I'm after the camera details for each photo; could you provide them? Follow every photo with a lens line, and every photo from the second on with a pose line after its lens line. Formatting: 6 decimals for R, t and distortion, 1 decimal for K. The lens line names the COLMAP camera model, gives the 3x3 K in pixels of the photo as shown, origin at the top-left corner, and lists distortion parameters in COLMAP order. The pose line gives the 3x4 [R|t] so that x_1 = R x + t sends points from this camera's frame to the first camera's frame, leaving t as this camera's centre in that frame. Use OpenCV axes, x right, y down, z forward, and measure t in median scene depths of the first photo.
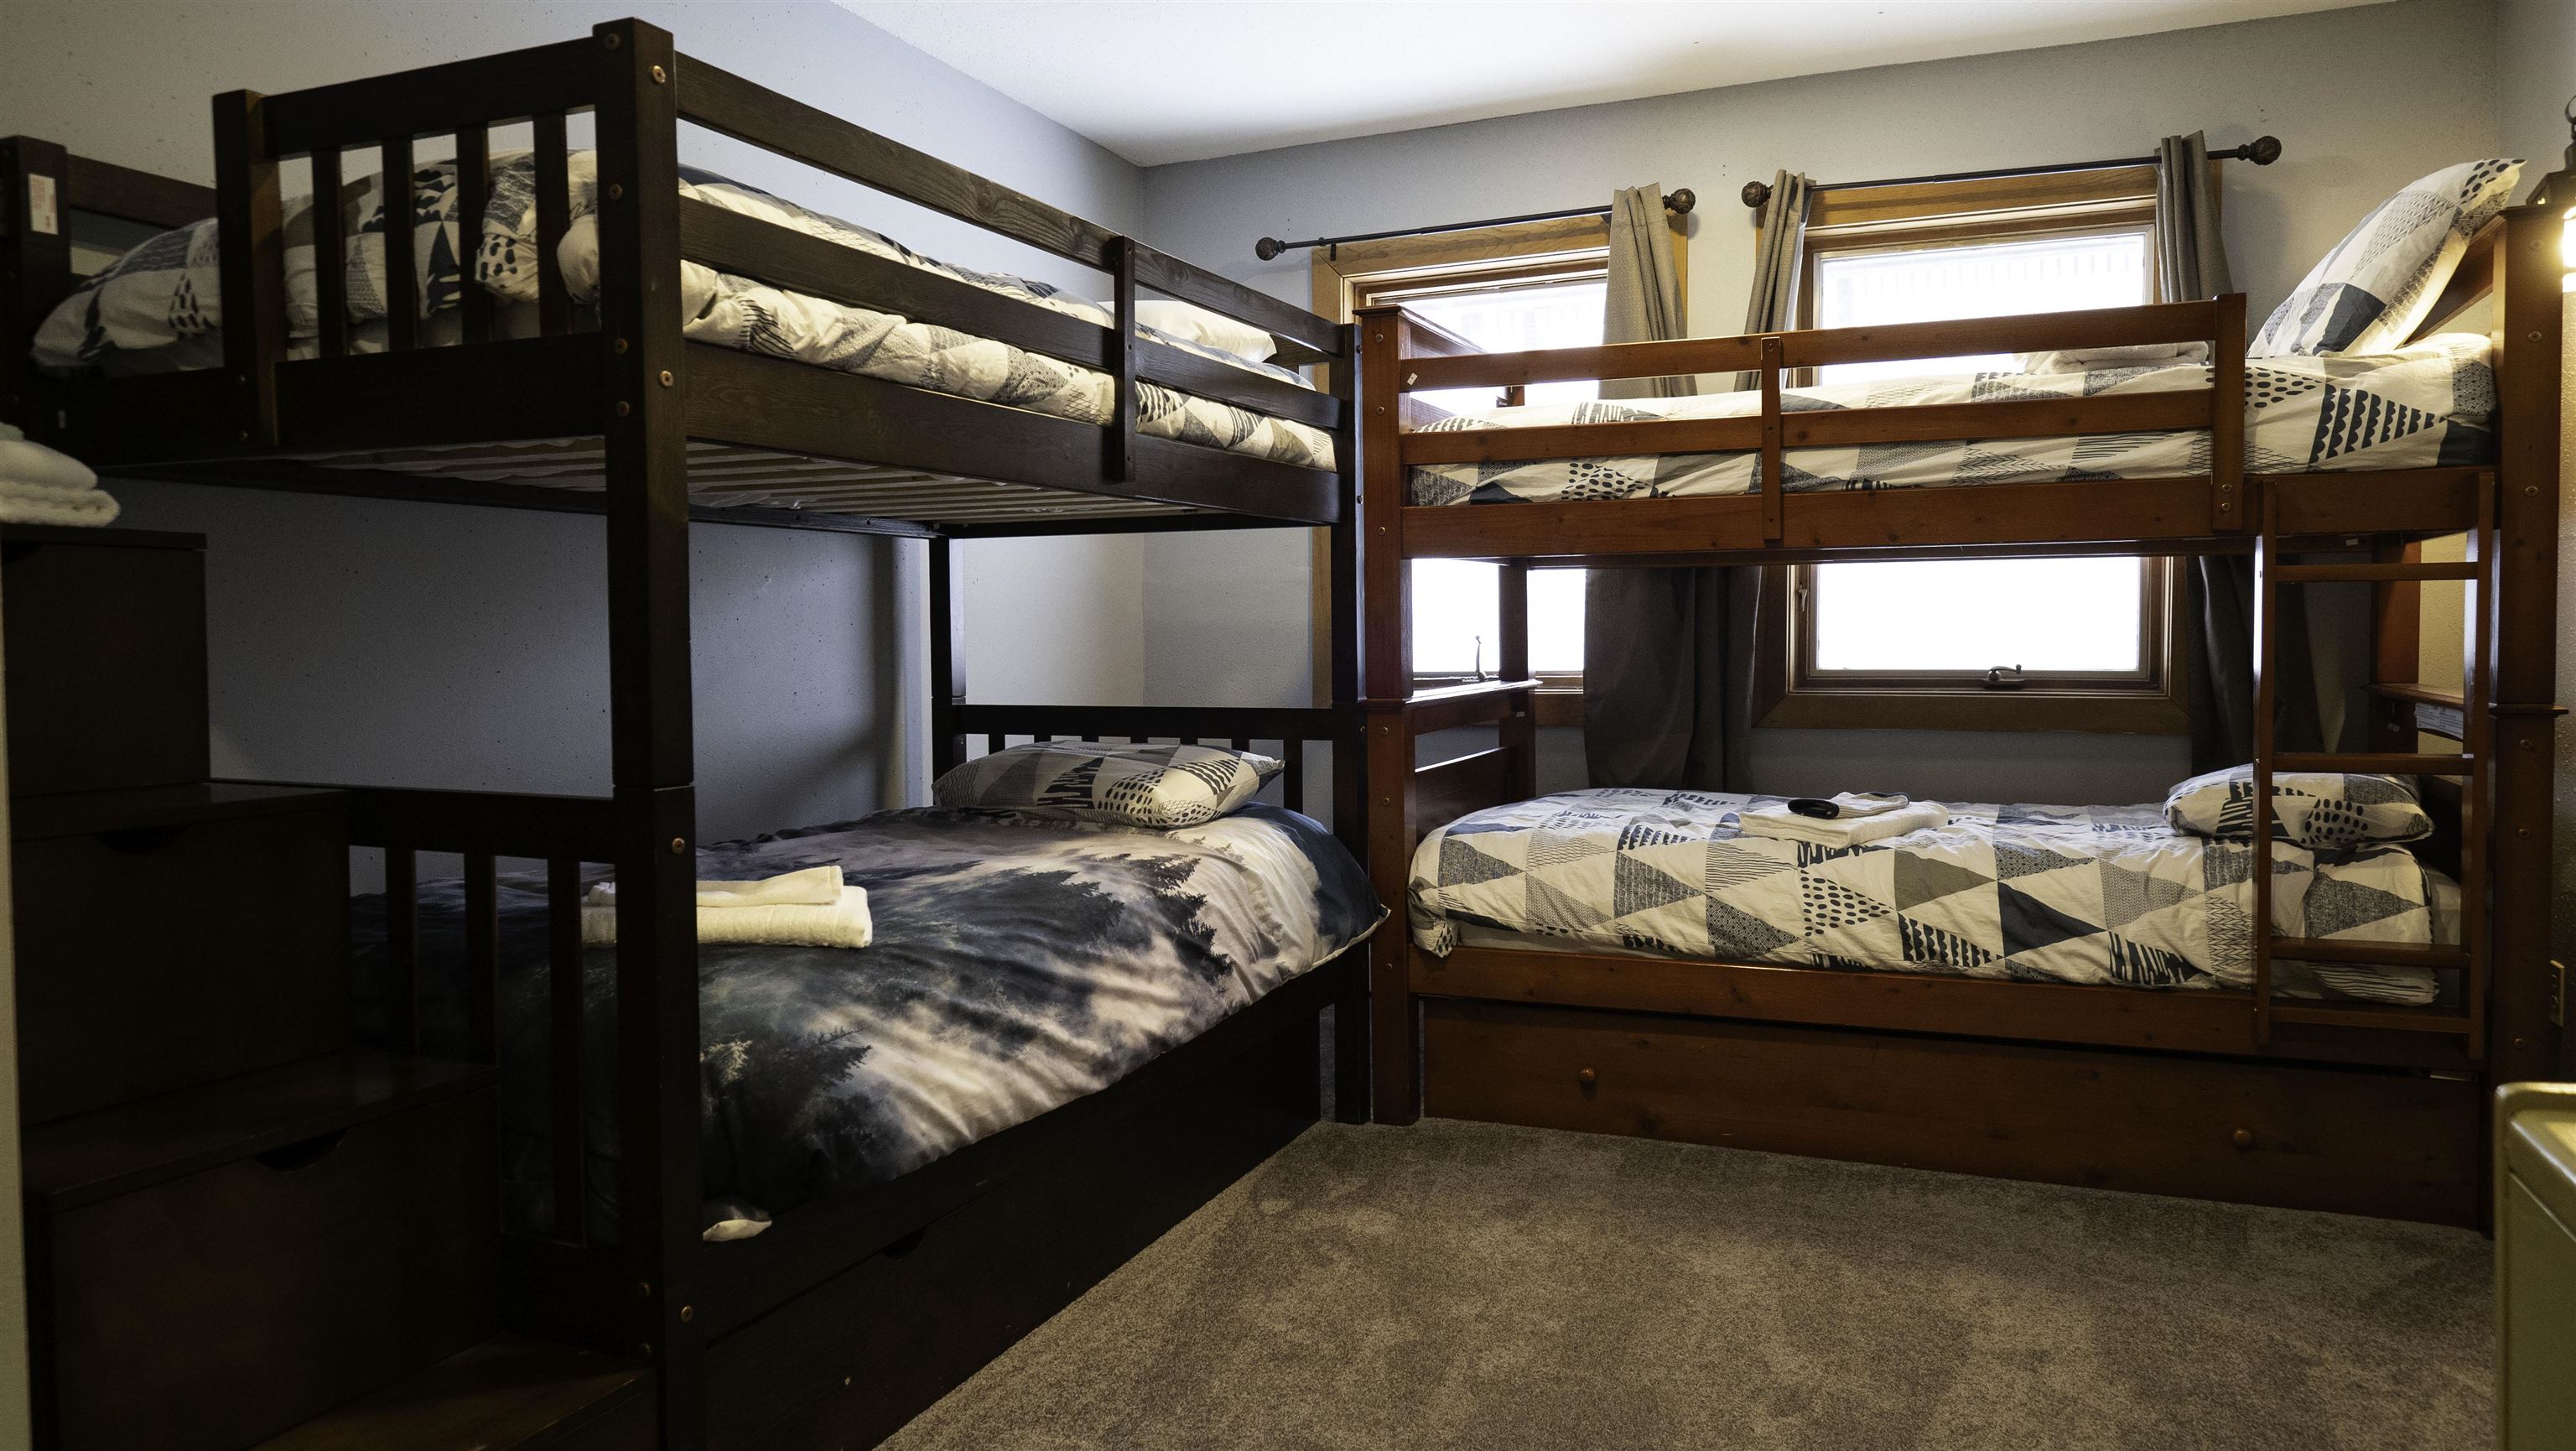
lens RADIAL K [[1695.4, 0, 1295.4], [0, 1695.4, 708.9], [0, 0, 1]] dist [-0.001887, 0.003084]
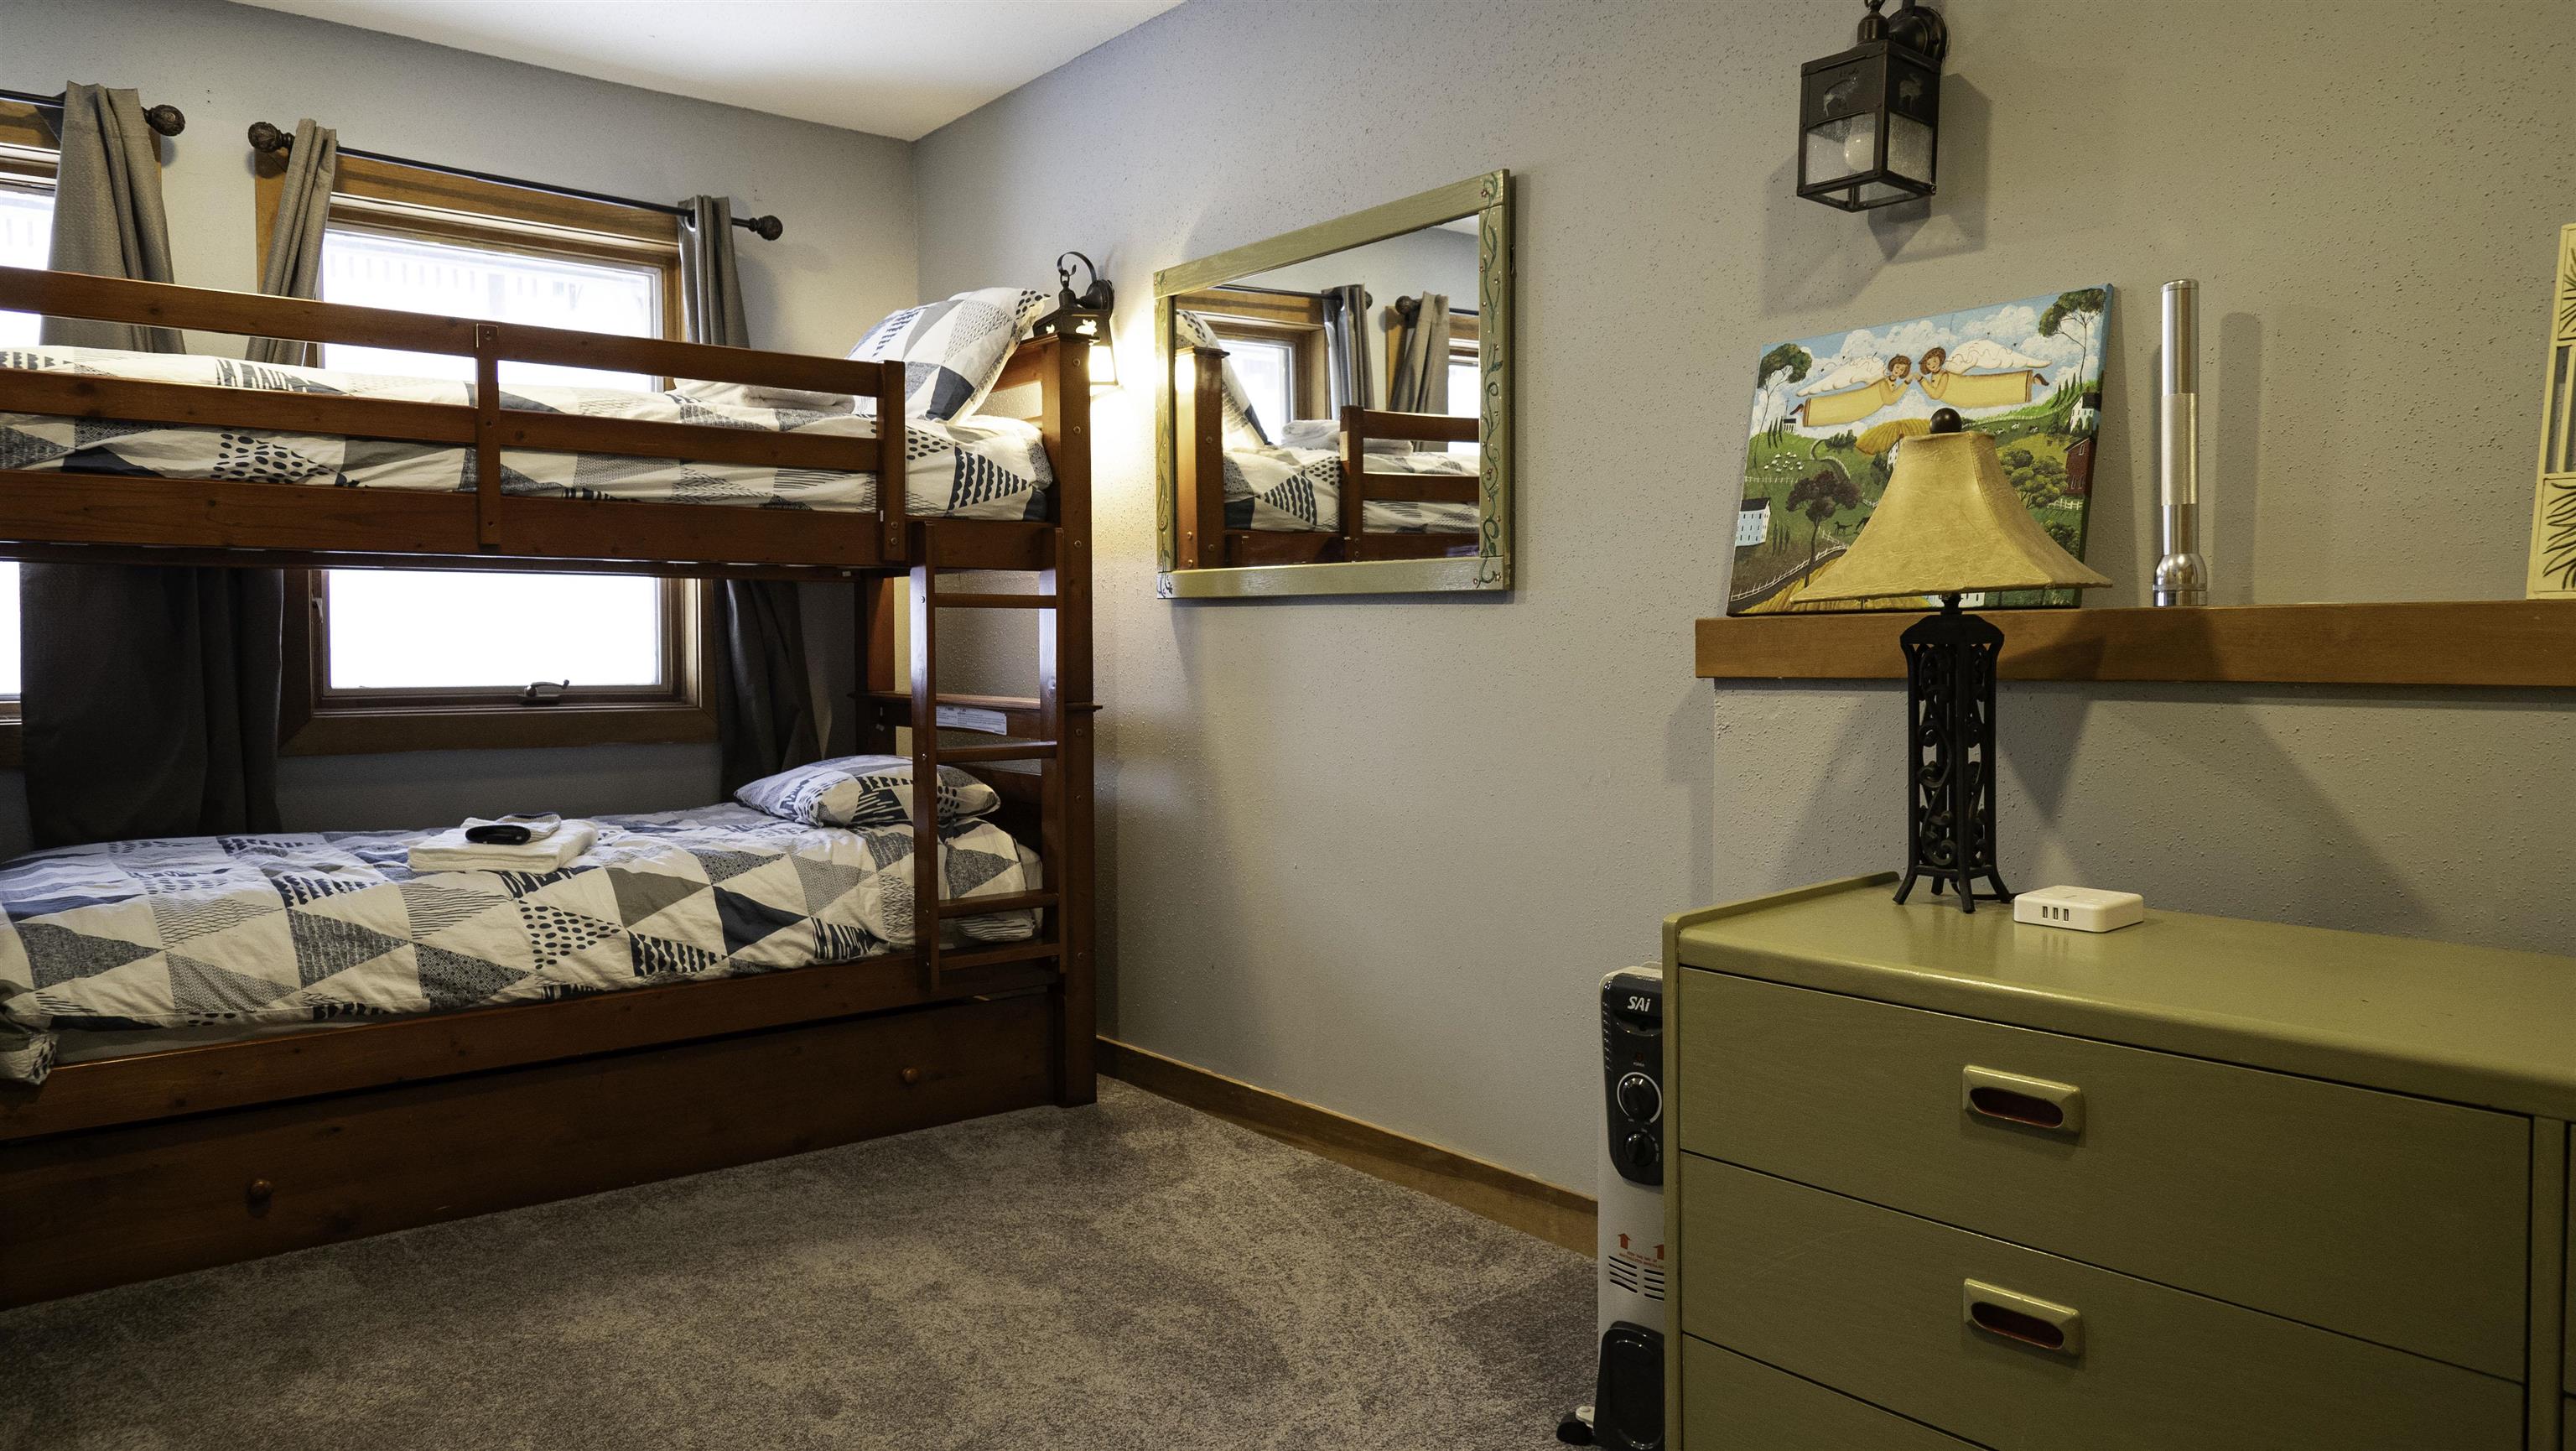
lens RADIAL K [[1695.4, 0, 1295.4], [0, 1695.4, 708.9], [0, 0, 1]] dist [-0.001887, 0.003084]
pose [[0.474563, -0.025738, 0.879845, -0.330613], [0.035599, 0.999316, 0.010031, -0.004618], [-0.879501, 0.026561, 0.475155, 0.185849]]
